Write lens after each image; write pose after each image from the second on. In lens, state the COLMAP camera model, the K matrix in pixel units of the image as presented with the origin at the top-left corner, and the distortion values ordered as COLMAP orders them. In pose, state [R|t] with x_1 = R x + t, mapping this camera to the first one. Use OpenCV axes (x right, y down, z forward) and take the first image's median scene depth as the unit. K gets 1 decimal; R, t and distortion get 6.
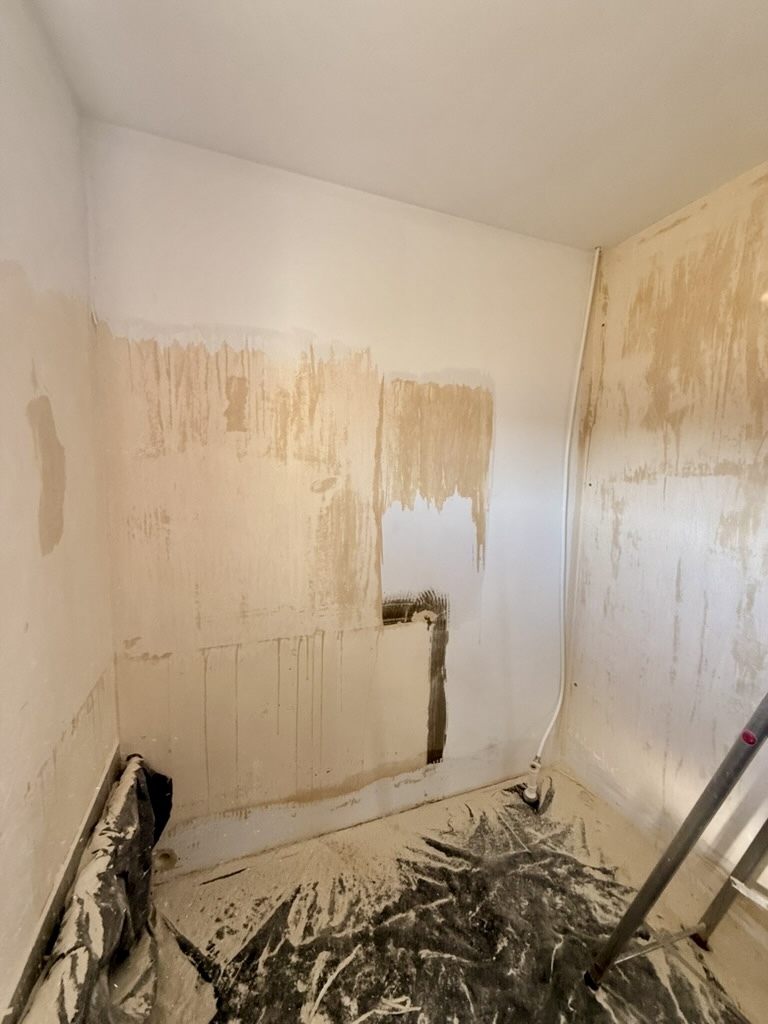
lens RADIAL K [[407.2, 0, 392.9], [0, 407.2, 509.1], [0, 0, 1]] dist [-0.000454, -0.000016]
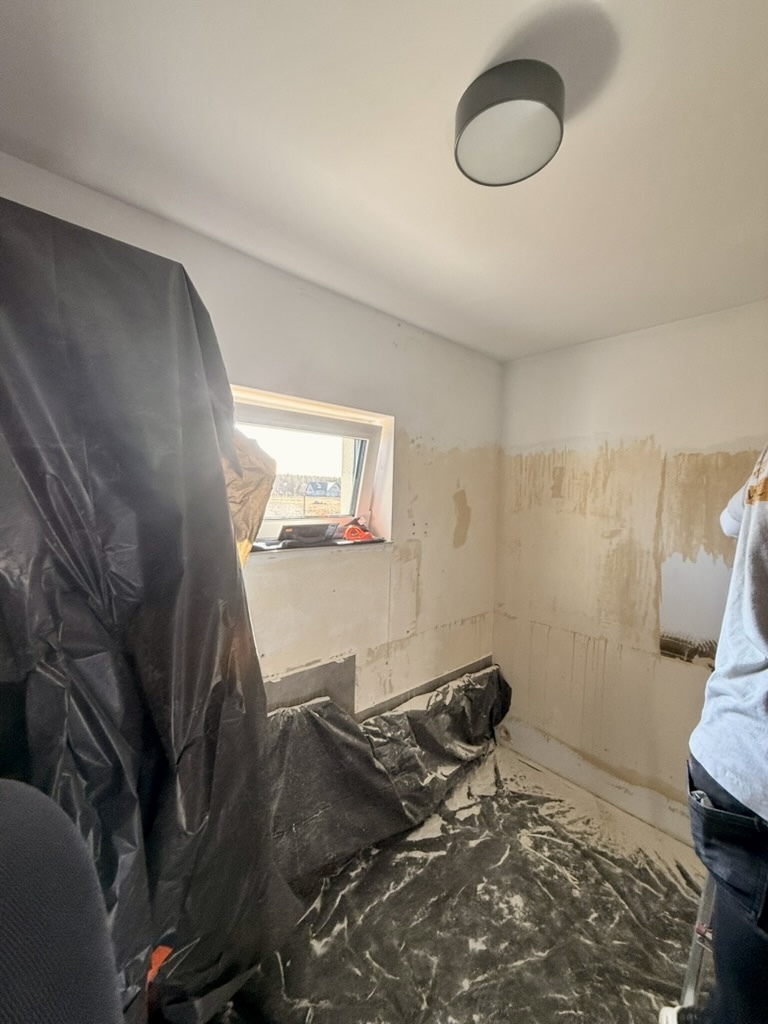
lens RADIAL K [[407.2, 0, 384.7], [0, 407.2, 511.9], [0, 0, 1]] dist [-0.000454, -0.000016]
pose [[0.376073, 0.030675, -0.926082, 0.861212], [-0.120889, 0.992534, -0.016216, -0.016940], [0.918670, 0.118052, 0.376973, -0.280050]]
